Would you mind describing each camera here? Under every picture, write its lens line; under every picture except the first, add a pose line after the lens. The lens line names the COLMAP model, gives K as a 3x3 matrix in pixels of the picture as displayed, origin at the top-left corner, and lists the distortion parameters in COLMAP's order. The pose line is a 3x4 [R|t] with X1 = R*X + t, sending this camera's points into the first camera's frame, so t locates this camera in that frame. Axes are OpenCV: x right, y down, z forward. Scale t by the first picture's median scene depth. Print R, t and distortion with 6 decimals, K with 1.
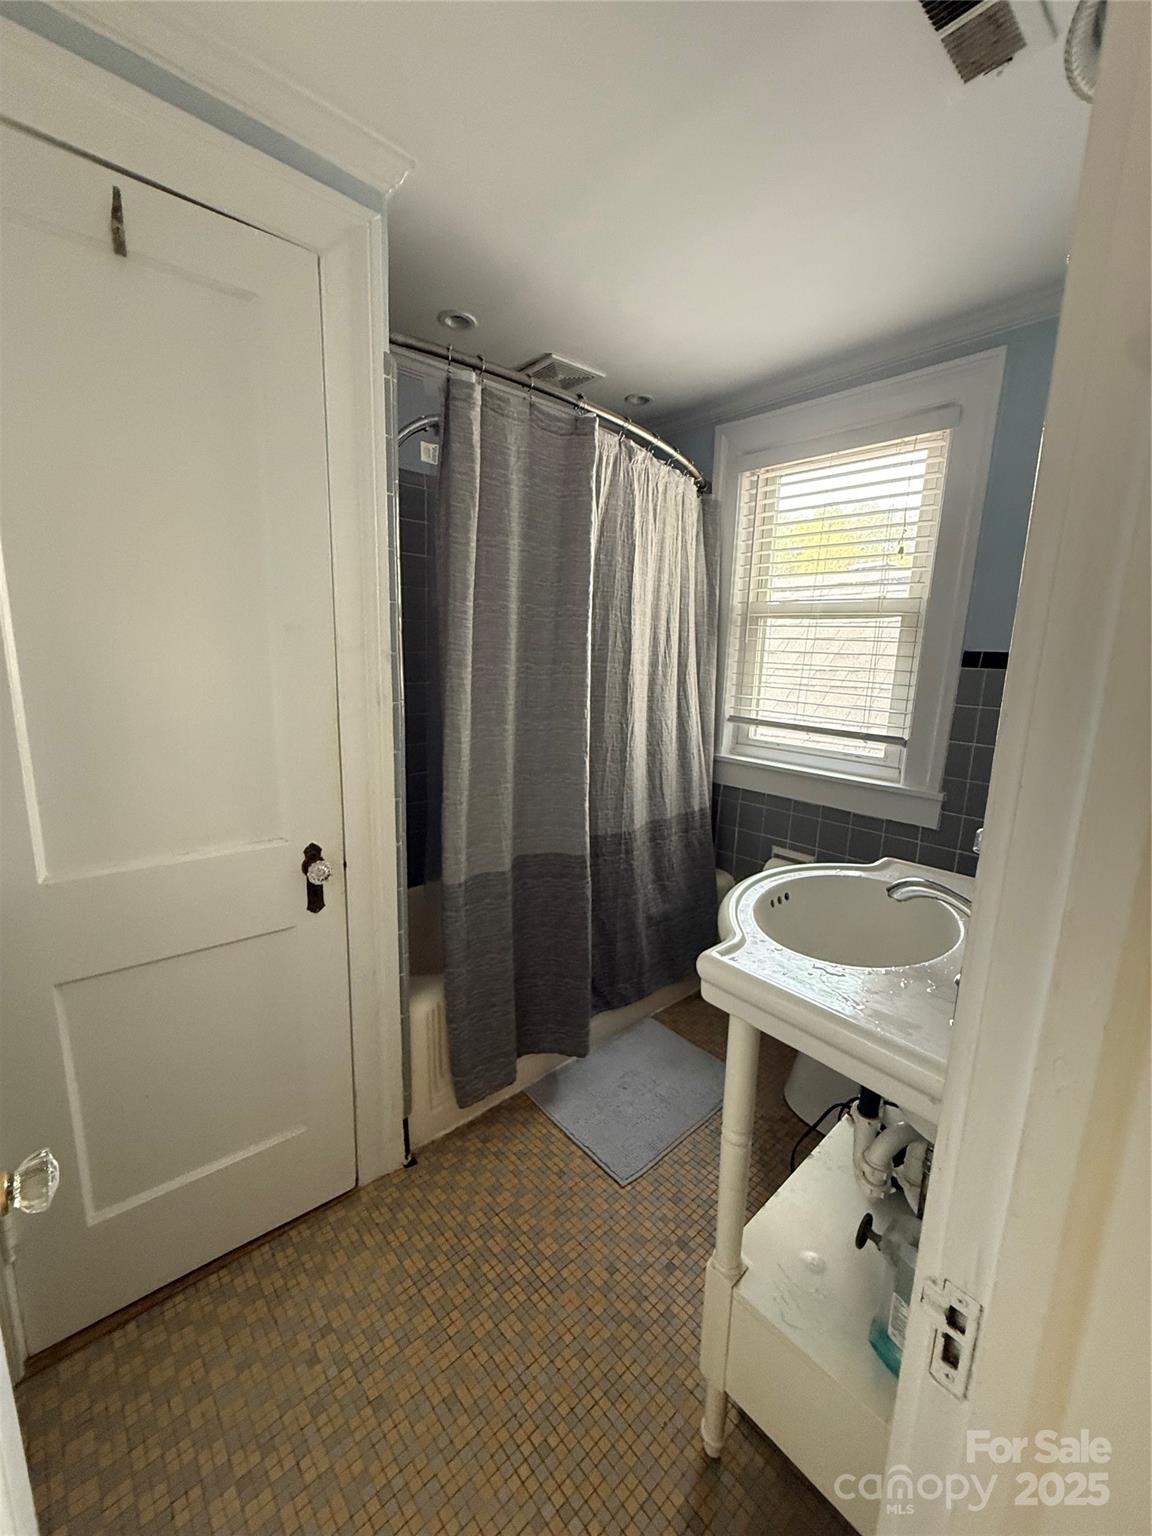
lens RADIAL K [[610.6, 0, 576.0], [0, 610.6, 768.0], [0, 0, 1]] dist [-0.000157, 0.000199]
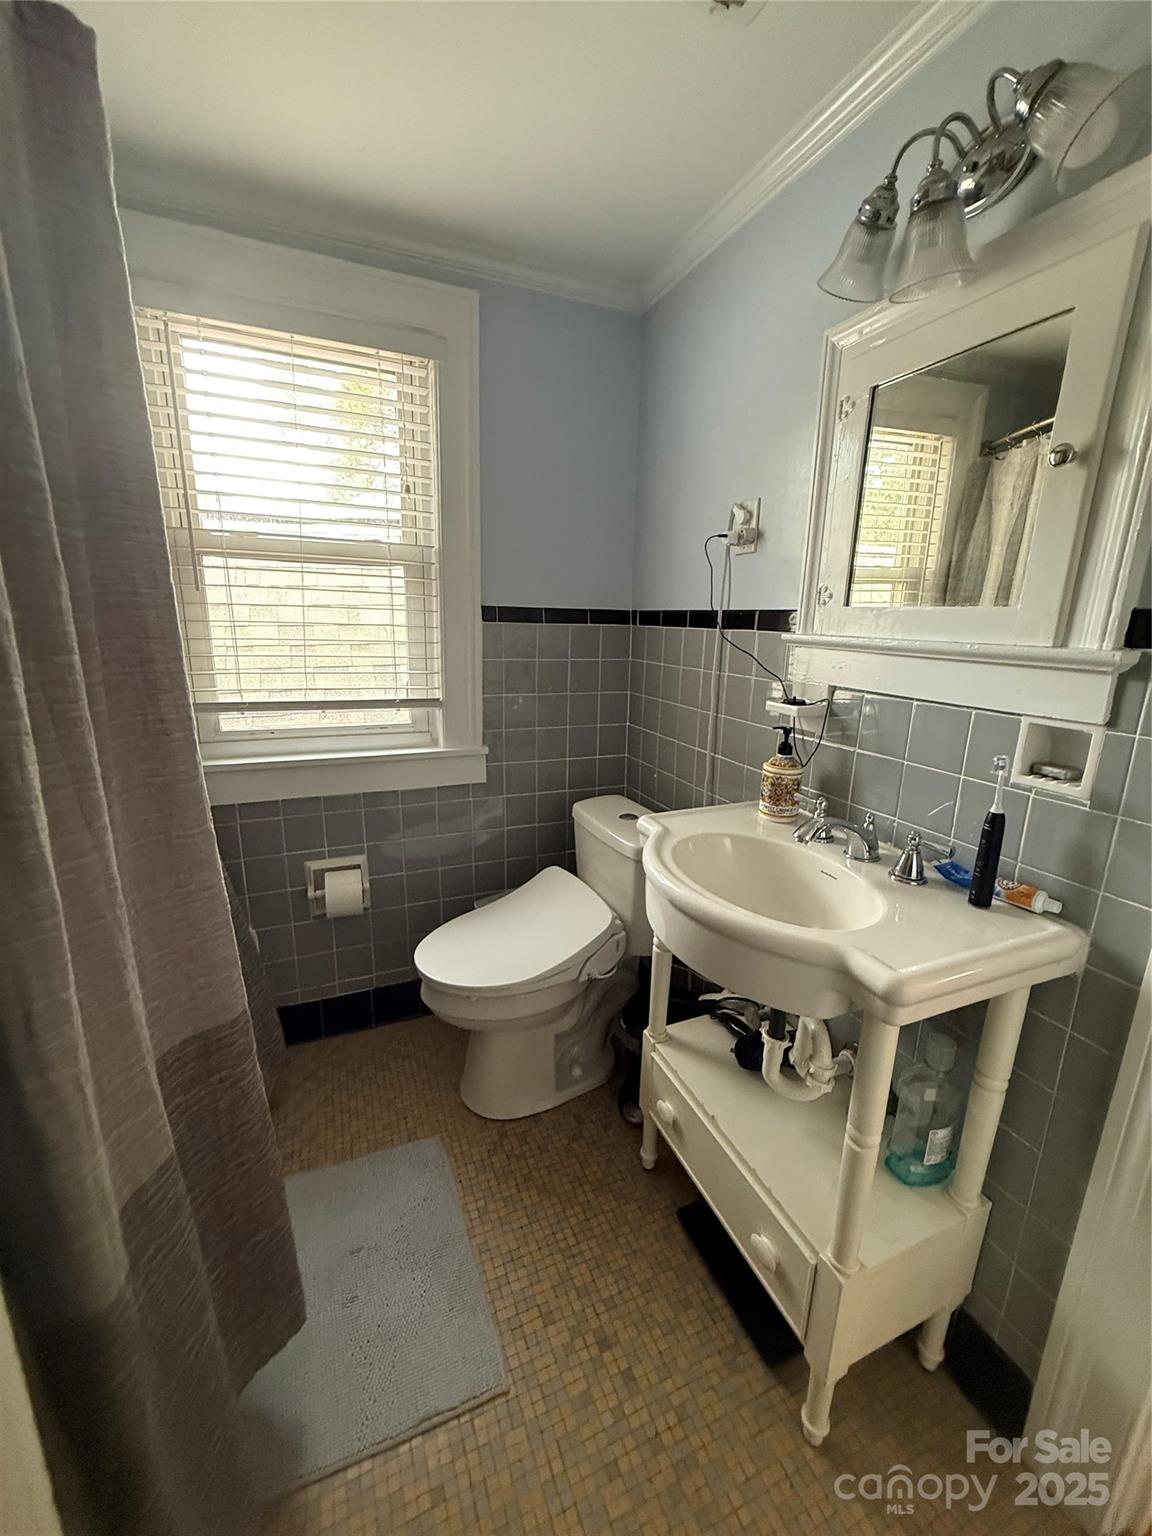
lens RADIAL K [[610.6, 0, 576.0], [0, 610.6, 768.0], [0, 0, 1]] dist [-0.000157, 0.000199]
pose [[0.323025, -0.244150, 0.914355, -0.287905], [0.167562, 0.965641, 0.198648, -0.098965], [-0.931439, 0.089043, 0.352836, 0.486528]]
